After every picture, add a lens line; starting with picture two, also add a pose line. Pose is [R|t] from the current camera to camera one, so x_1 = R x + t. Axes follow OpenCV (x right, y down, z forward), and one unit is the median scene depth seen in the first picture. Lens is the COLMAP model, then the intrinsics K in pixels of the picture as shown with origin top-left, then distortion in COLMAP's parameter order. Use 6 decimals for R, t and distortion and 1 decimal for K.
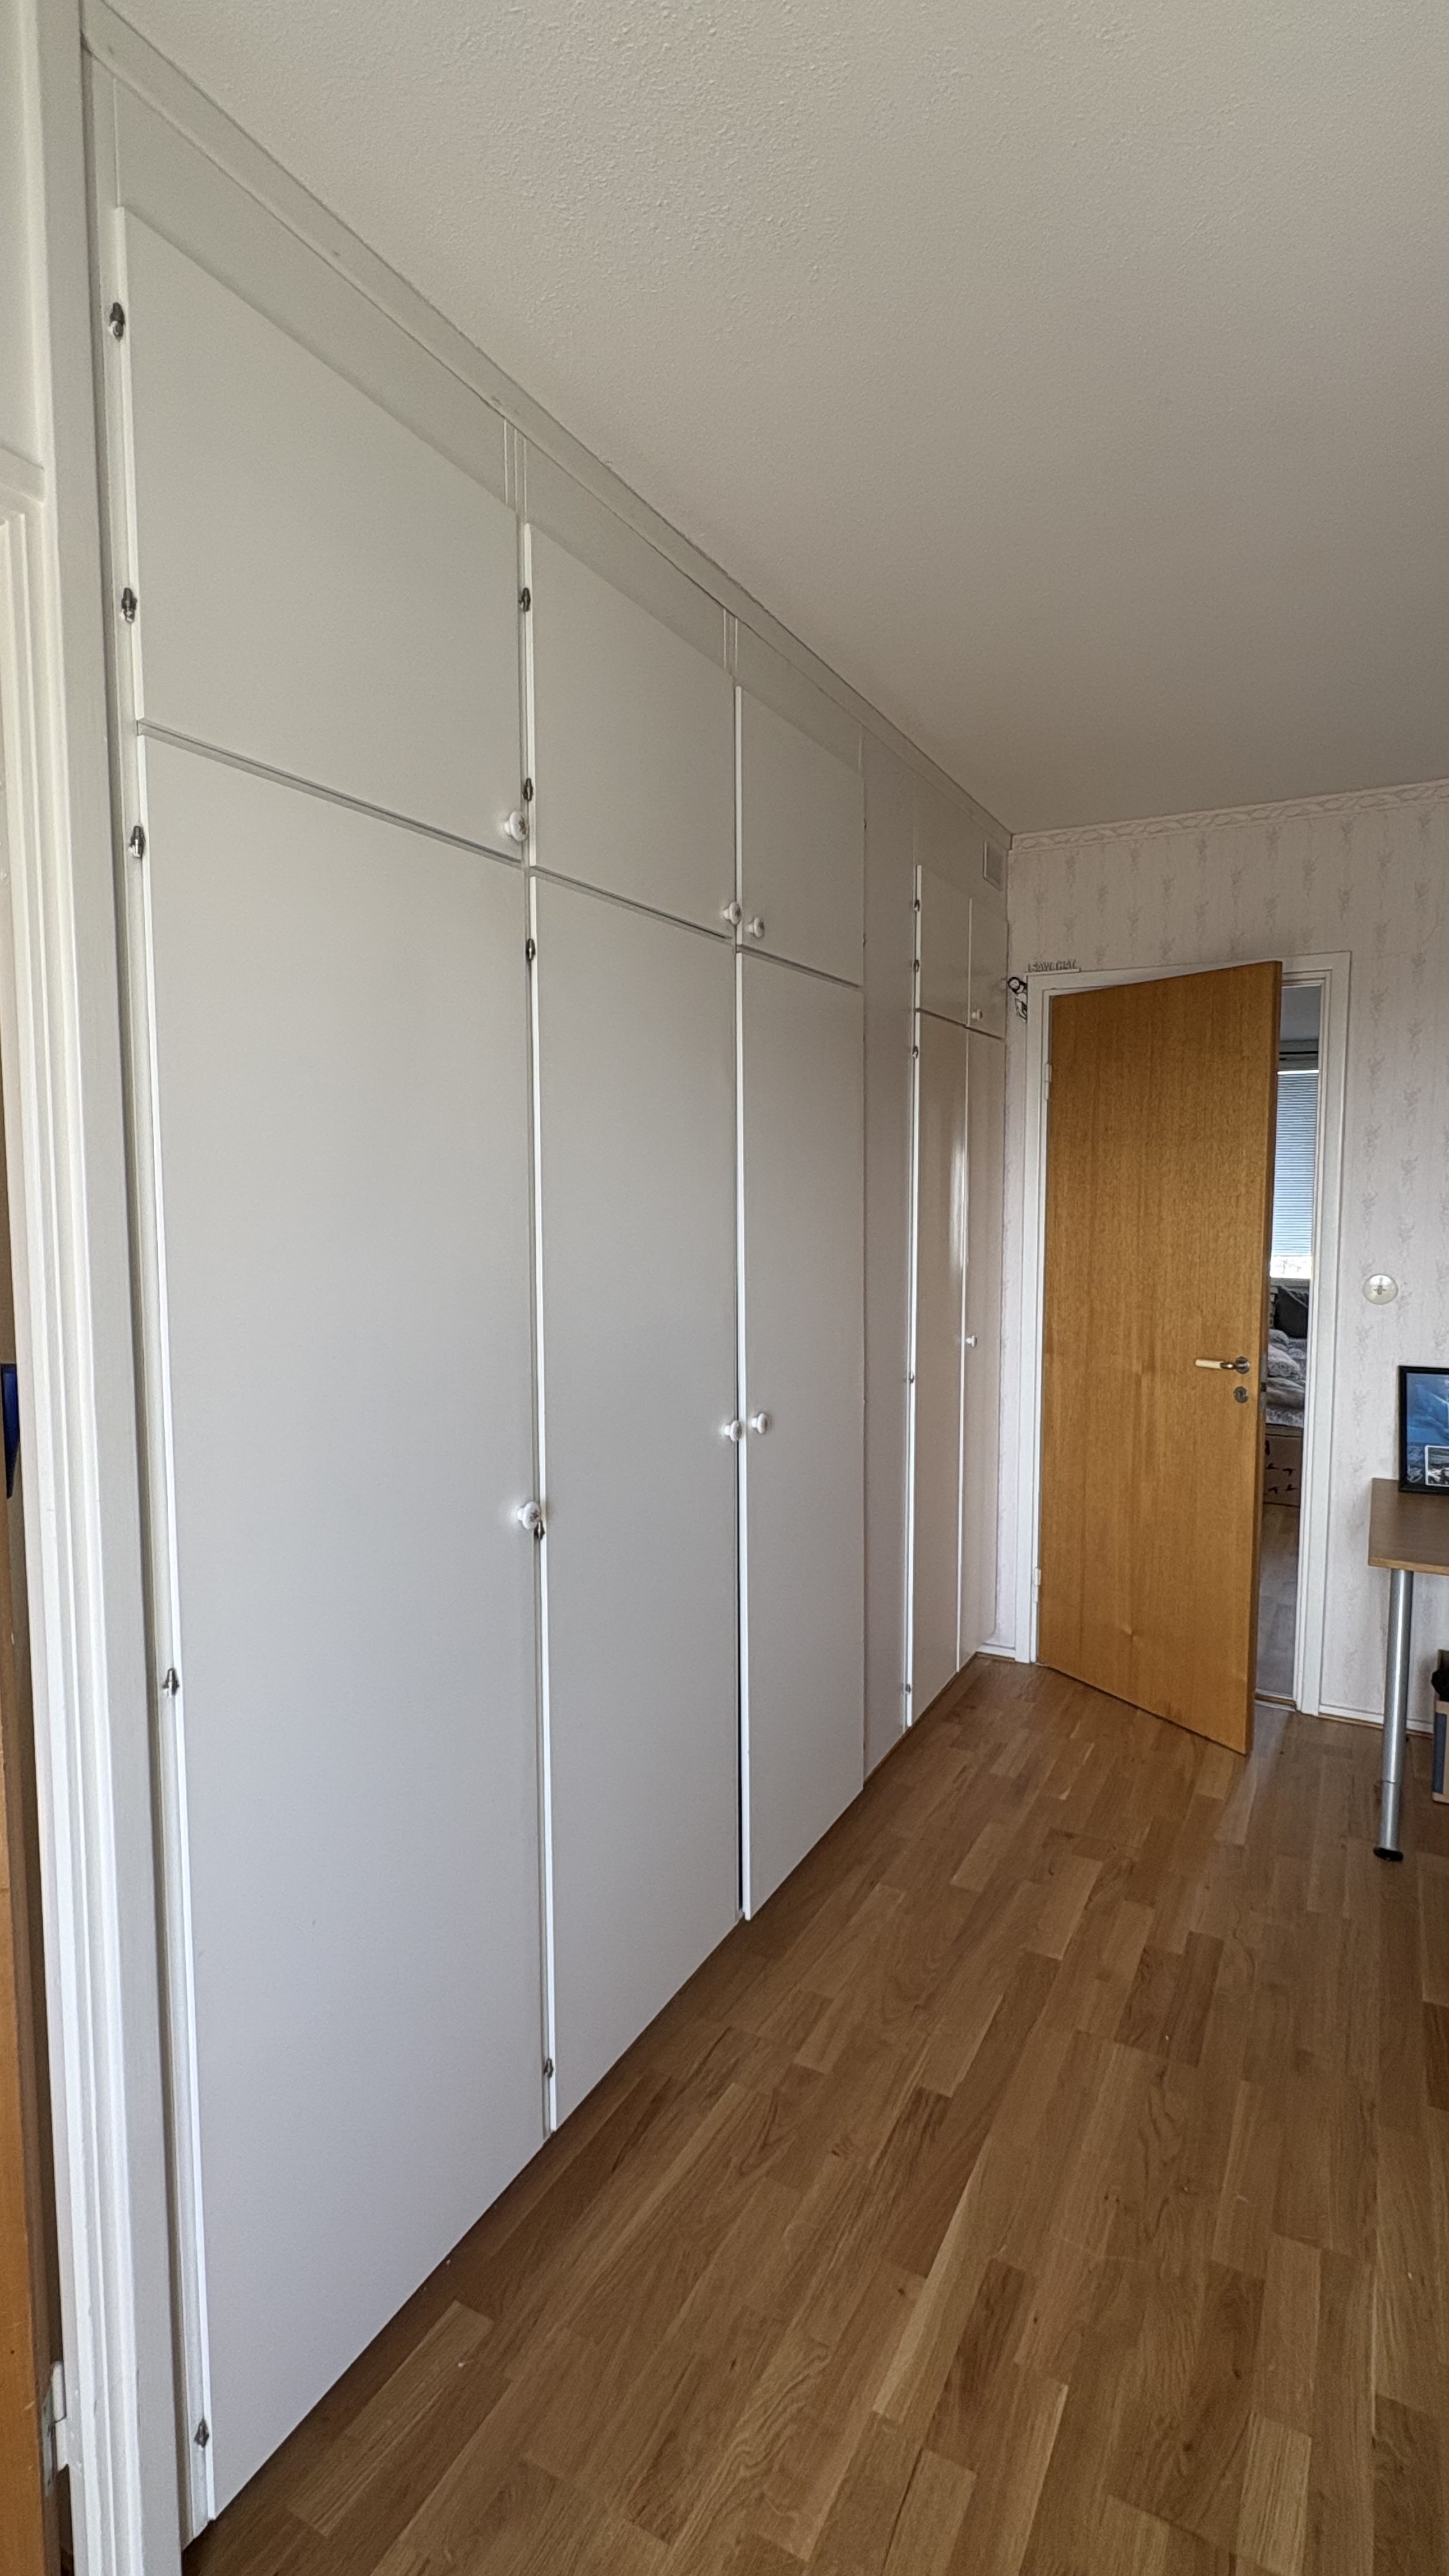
lens RADIAL K [[1250.9, 0, 725.0], [0, 1250.9, 1287.1], [0, 0, 1]] dist [-0.002624, 0.000909]
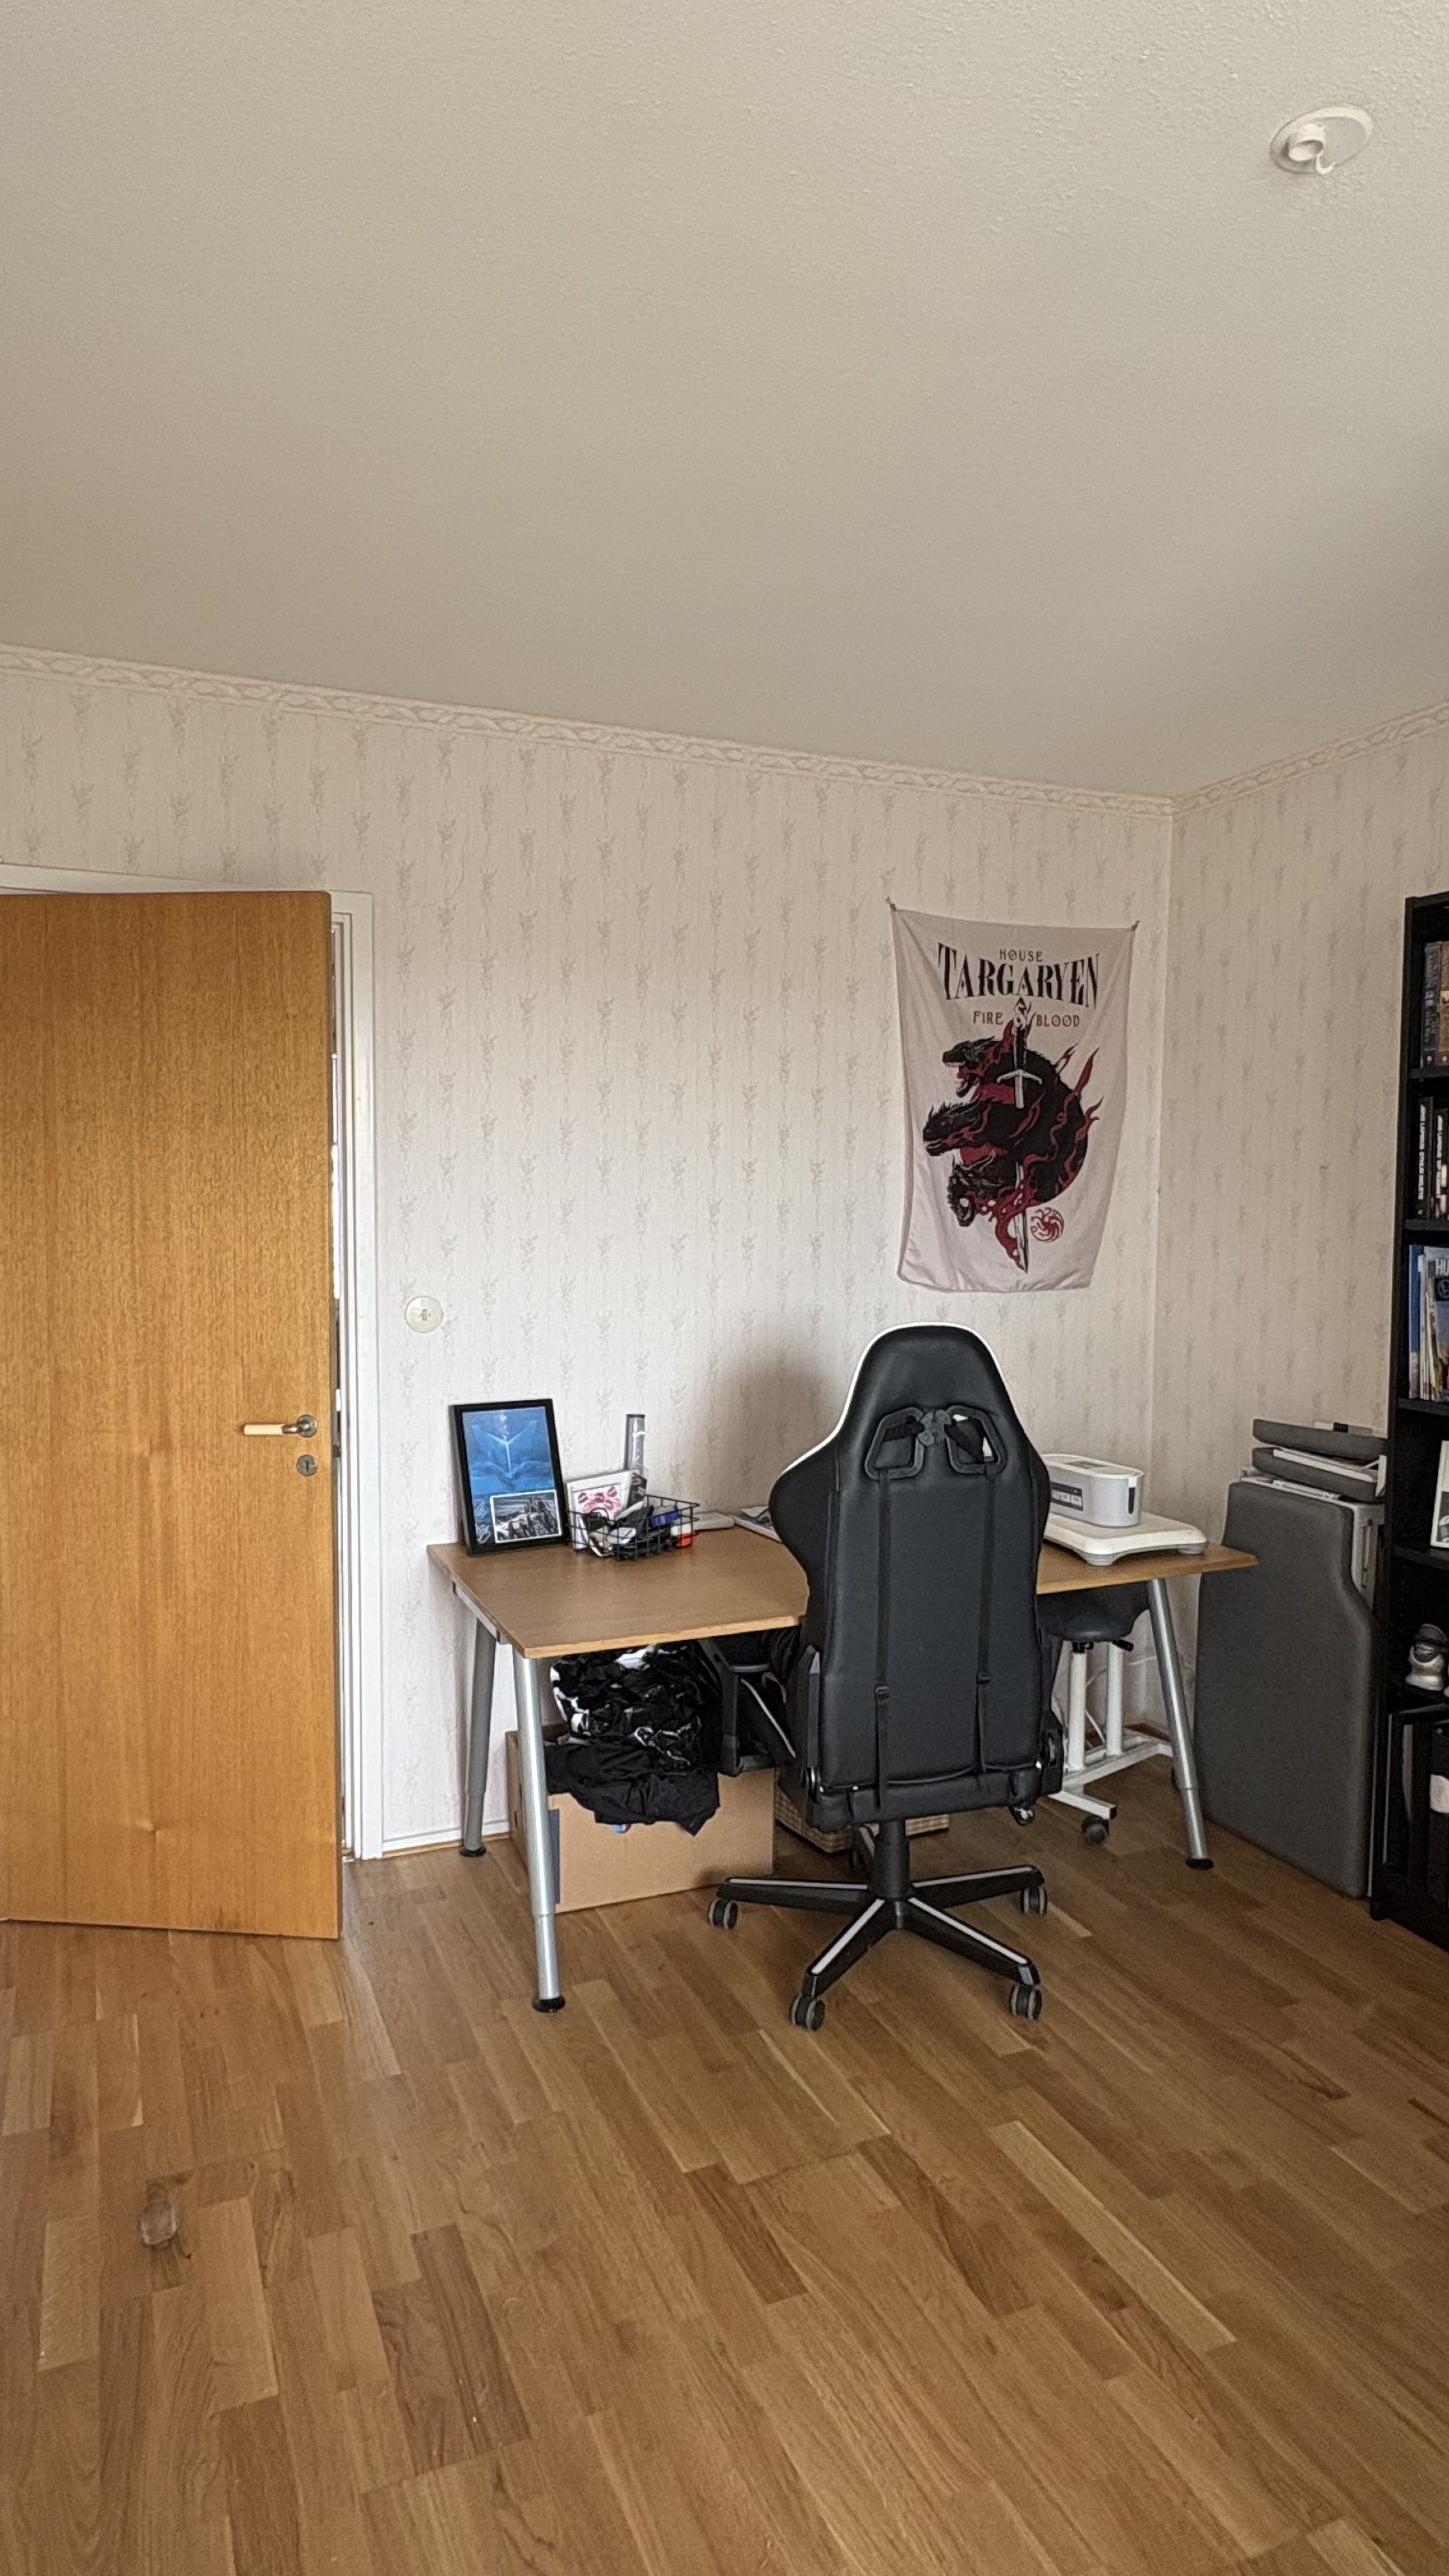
lens RADIAL K [[1498.9, 0, 725.1], [0, 1498.9, 1287.1], [0, 0, 1]] dist [0.006296, -0.000653]
pose [[0.624802, -0.046247, 0.779412, -0.123291], [0.059099, 0.998182, 0.011852, -0.016604], [-0.778543, 0.038657, 0.626399, 0.242328]]
